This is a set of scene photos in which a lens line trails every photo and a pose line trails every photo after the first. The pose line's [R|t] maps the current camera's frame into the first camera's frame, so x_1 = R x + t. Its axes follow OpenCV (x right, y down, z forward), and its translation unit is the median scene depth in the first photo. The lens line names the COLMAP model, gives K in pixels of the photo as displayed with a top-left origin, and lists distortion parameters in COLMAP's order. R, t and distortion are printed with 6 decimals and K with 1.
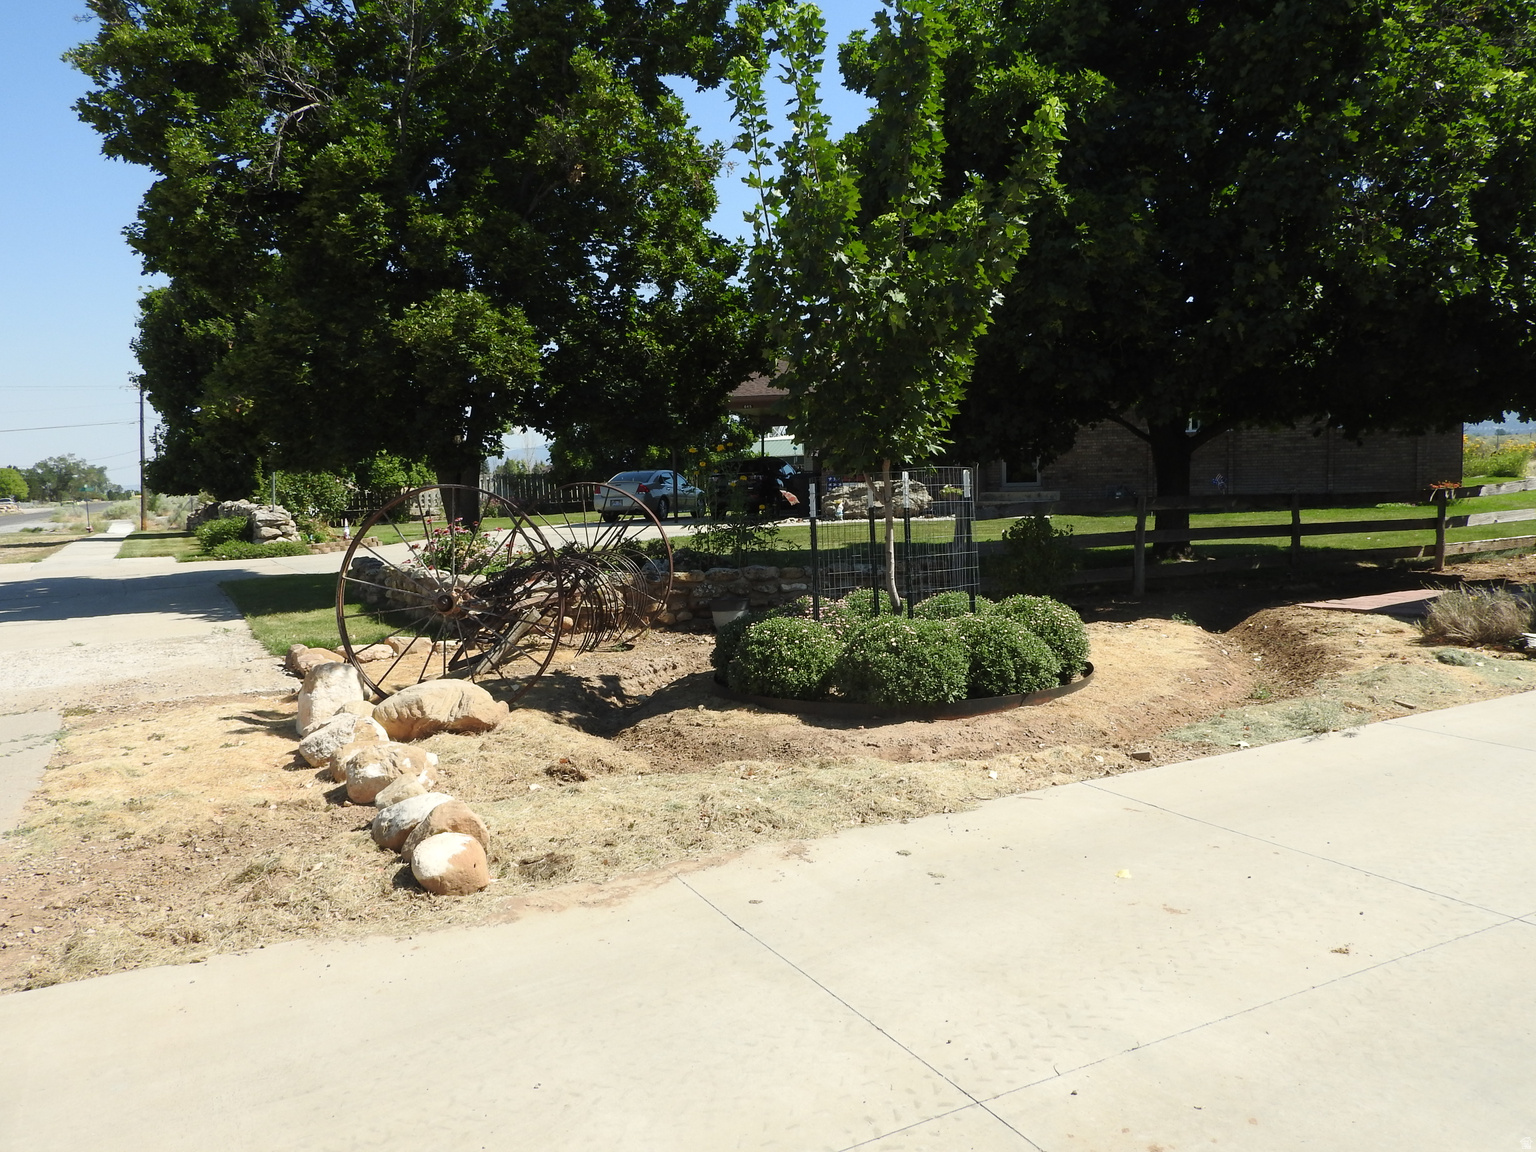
lens RADIAL K [[1233.7, 0, 768.0], [0, 1233.7, 576.0], [0, 0, 1]] dist [0.005207, 0.007232]
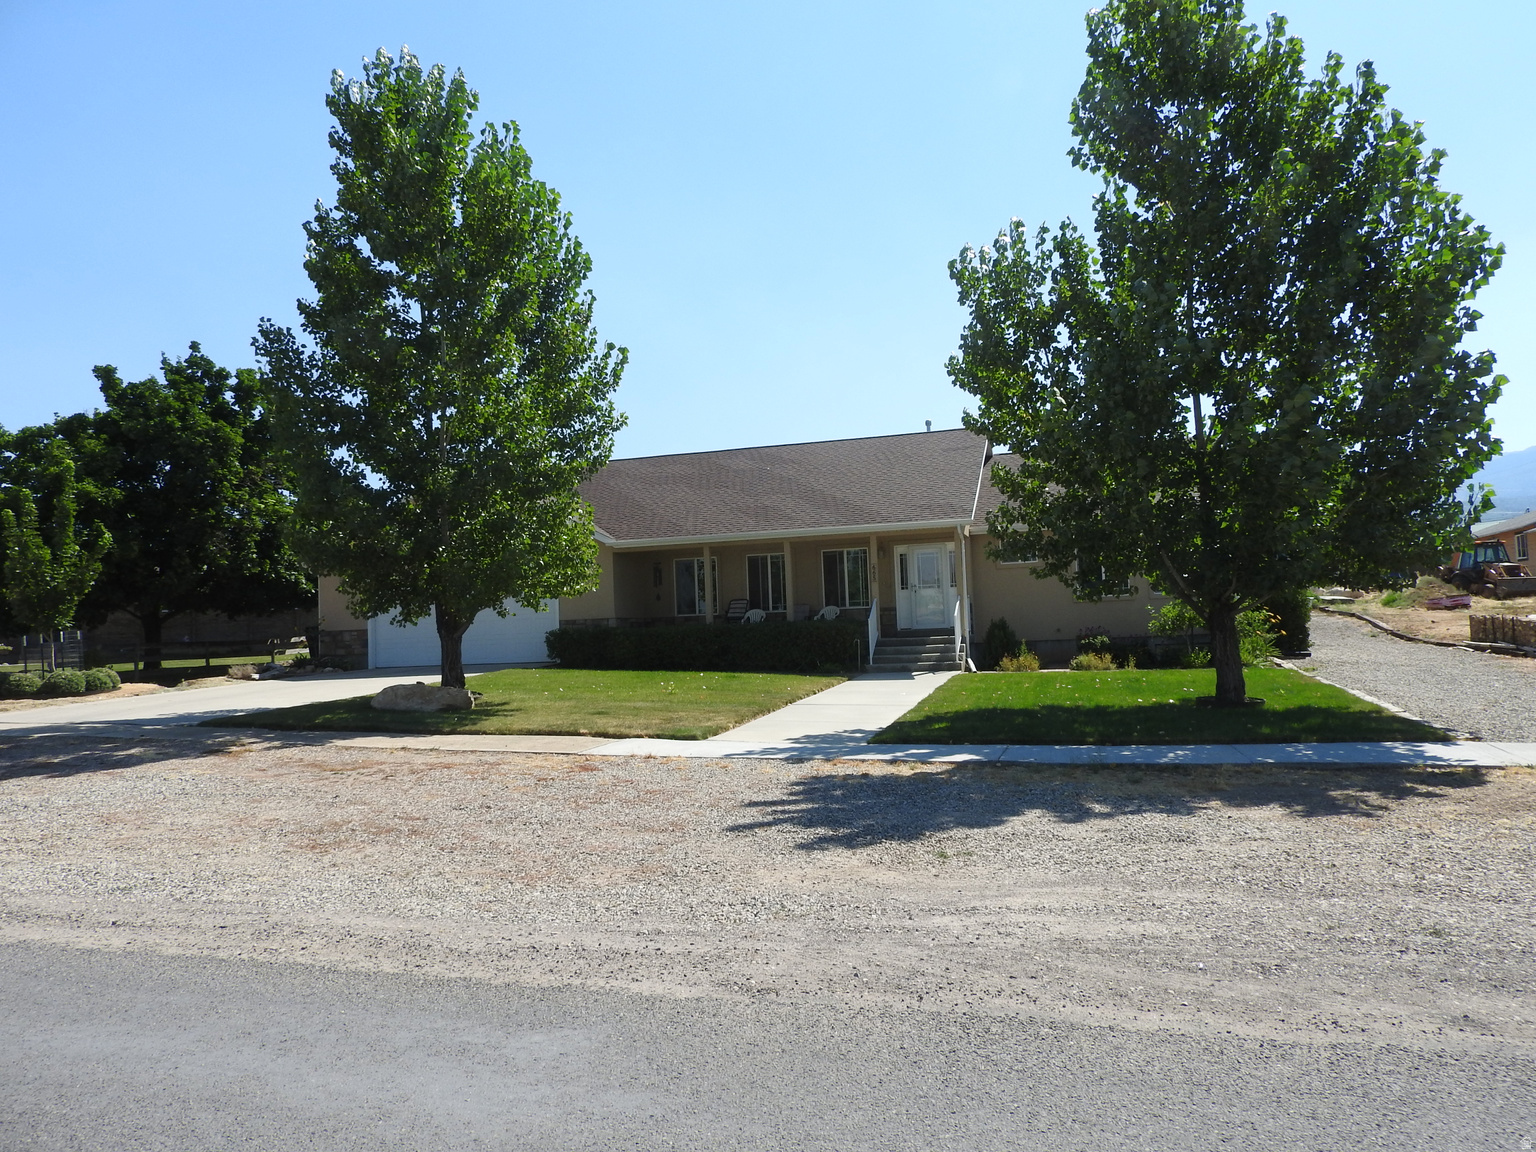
lens RADIAL K [[1140.6, 0, 768.0], [0, 1140.6, 576.0], [0, 0, 1]] dist [0.006028, 0.003784]
pose [[0.699100, 0.035295, 0.714152, -0.538771], [0.062639, 0.991918, -0.110342, 0.163363], [-0.712275, 0.121874, 0.691239, -1.780013]]
